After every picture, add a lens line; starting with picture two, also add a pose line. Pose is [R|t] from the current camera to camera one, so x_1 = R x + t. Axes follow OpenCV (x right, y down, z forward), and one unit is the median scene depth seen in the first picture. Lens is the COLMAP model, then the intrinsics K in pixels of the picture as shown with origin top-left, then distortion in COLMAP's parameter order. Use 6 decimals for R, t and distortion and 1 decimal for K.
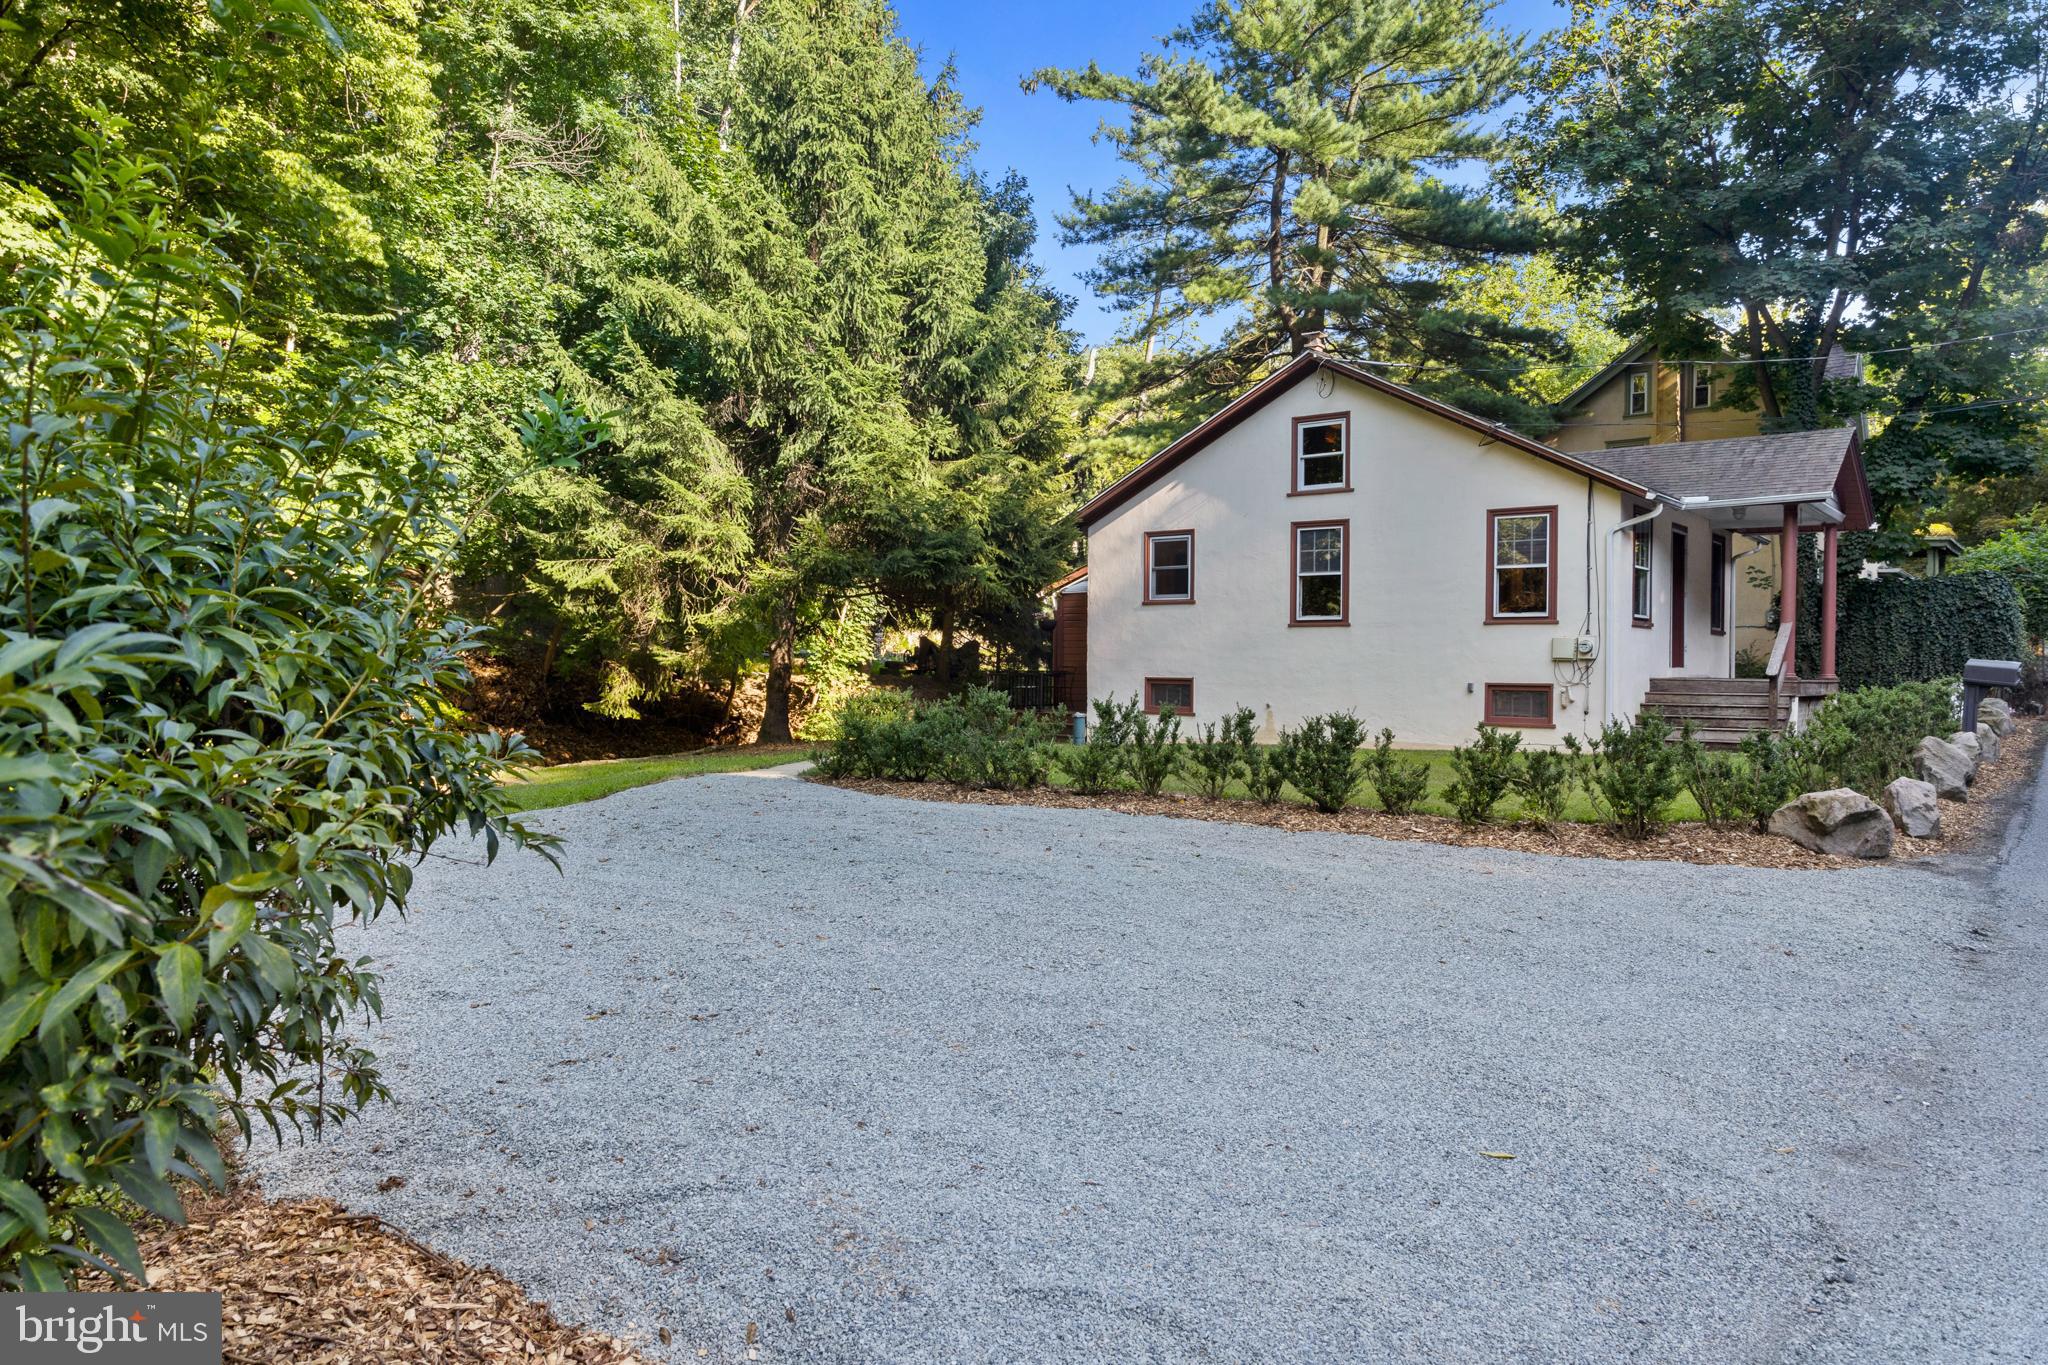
lens RADIAL K [[1404.2, 0, 1017.0], [0, 1404.2, 671.8], [0, 0, 1]] dist [0.000034, -0.001389]
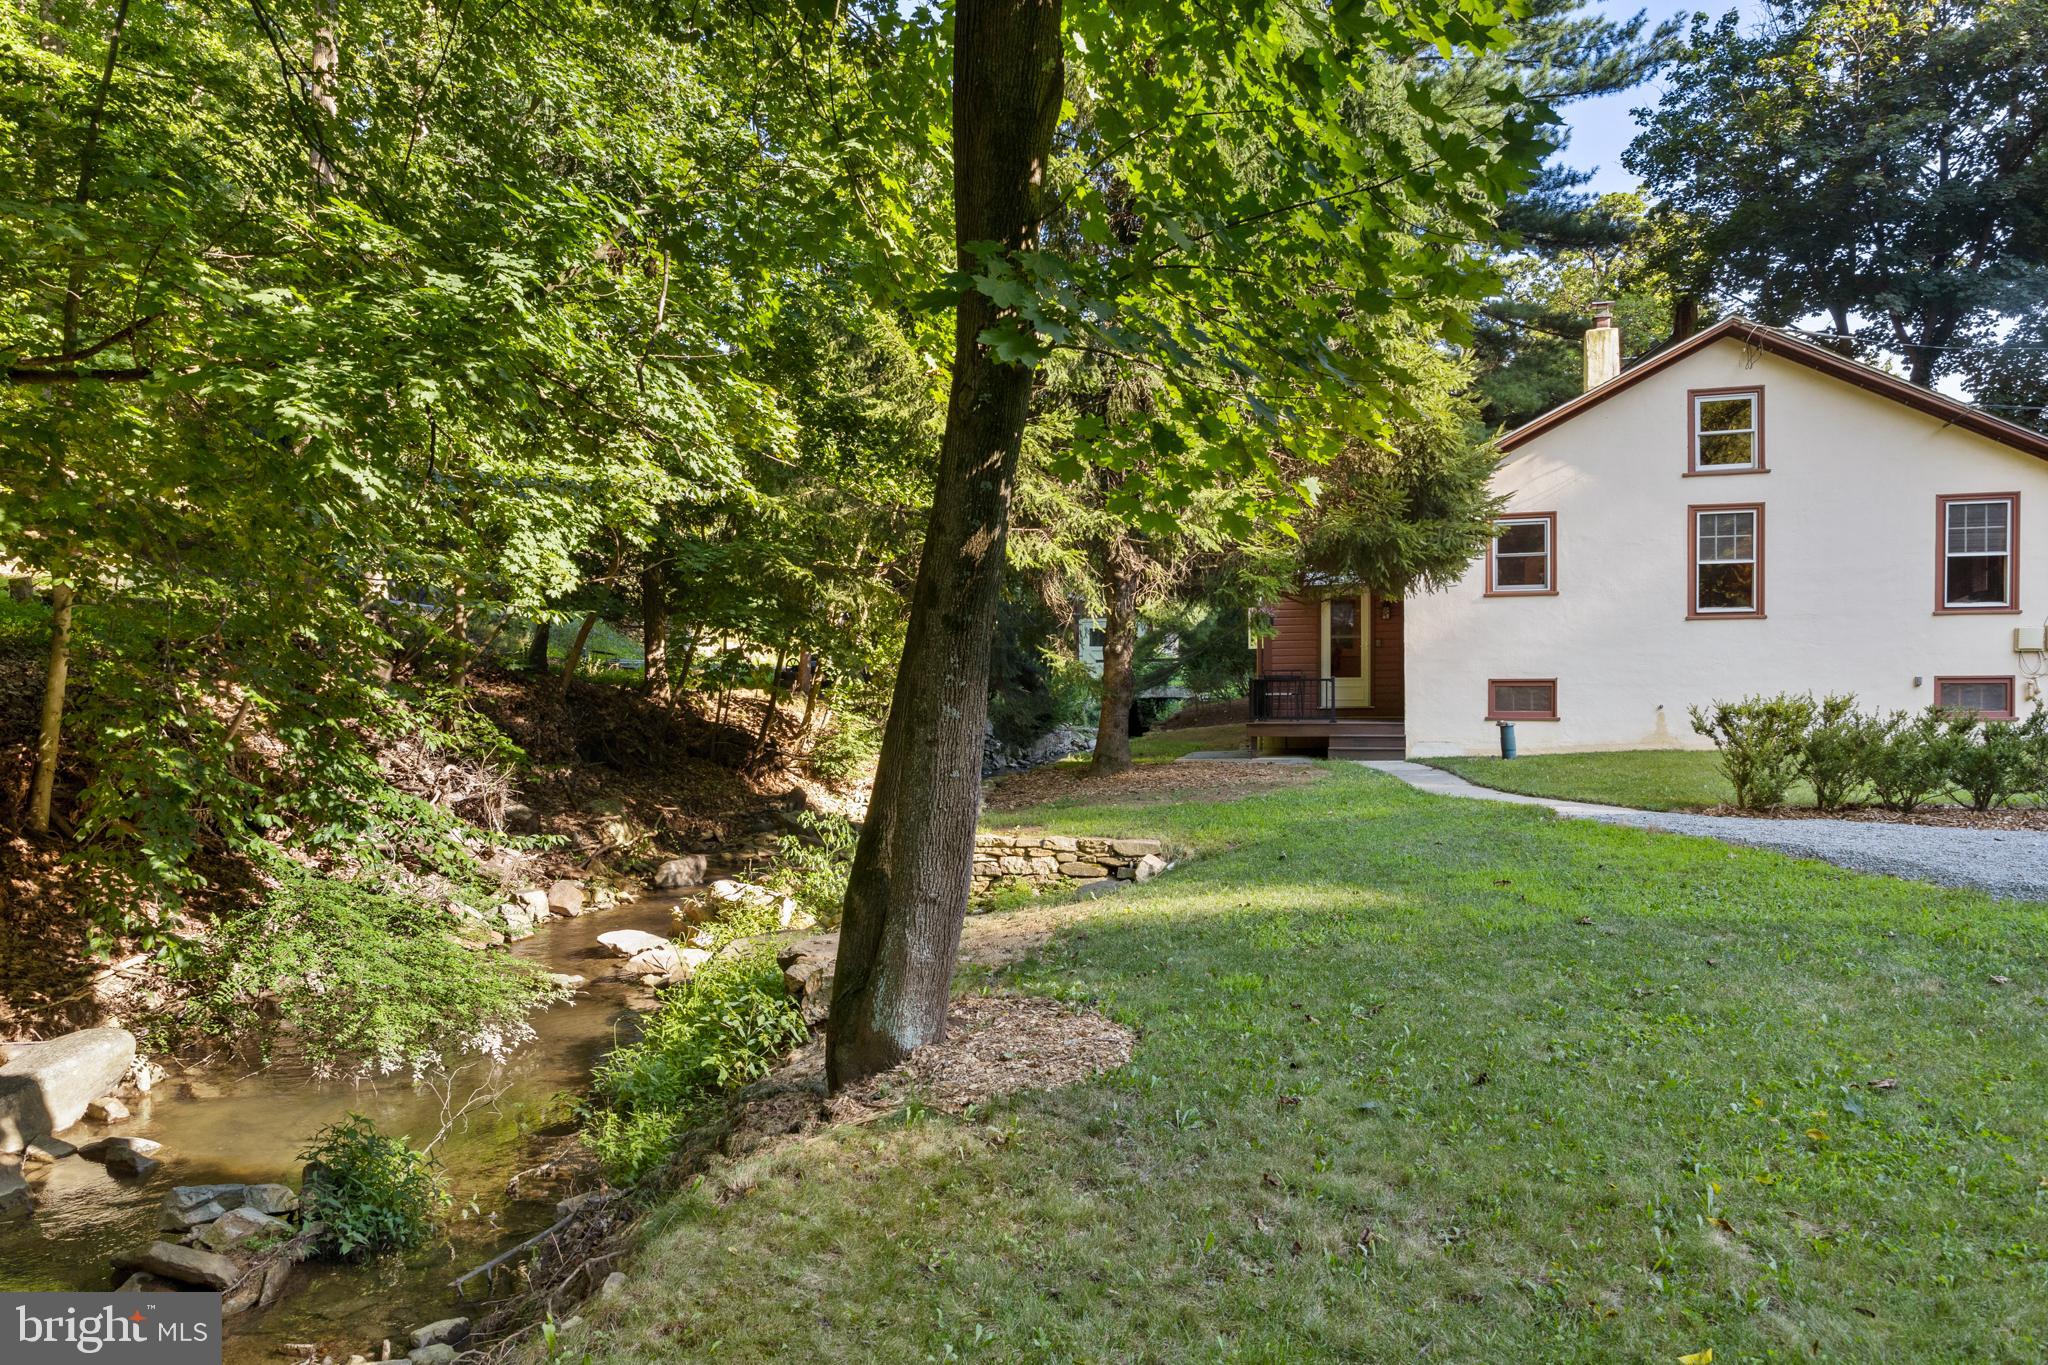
lens RADIAL K [[1404.2, 0, 1025.1], [0, 1404.2, 690.8], [0, 0, 1]] dist [0.000034, -0.001389]
pose [[0.921823, -0.021429, 0.387019, -0.563412], [0.019941, 0.999770, 0.007860, -0.001839], [-0.387099, 0.000472, 0.922038, 0.330054]]
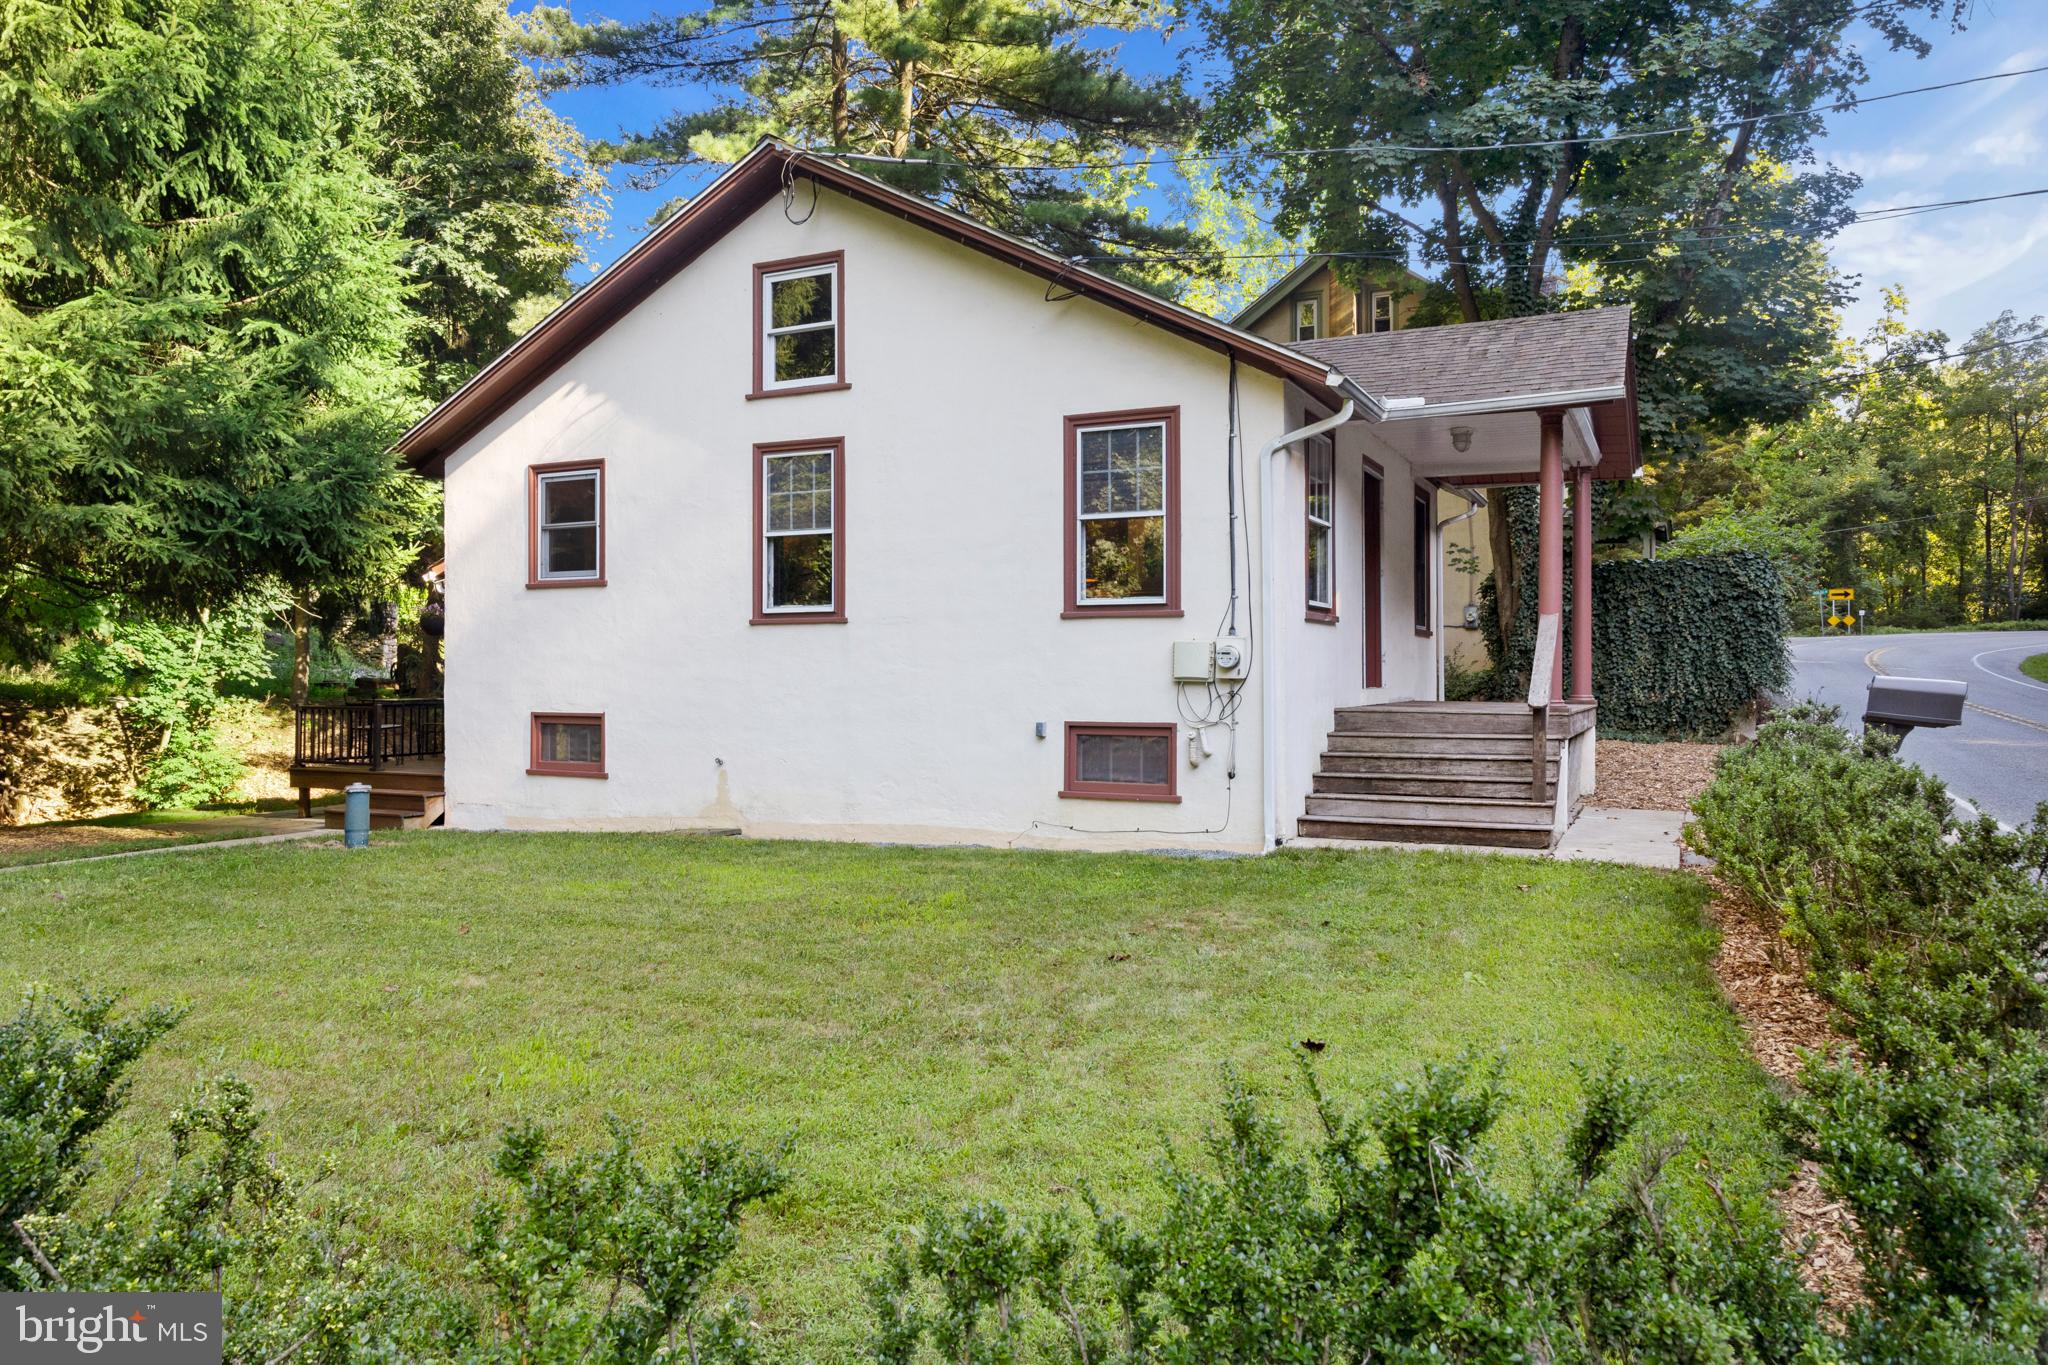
lens RADIAL K [[1404.2, 0, 1040.1], [0, 1404.2, 646.6], [0, 0, 1]] dist [0.000034, -0.001389]
pose [[0.974177, -0.005203, 0.225726, 0.181337], [0.010472, 0.999700, -0.022152, -0.009199], [-0.225543, 0.023943, 0.973939, 0.416227]]
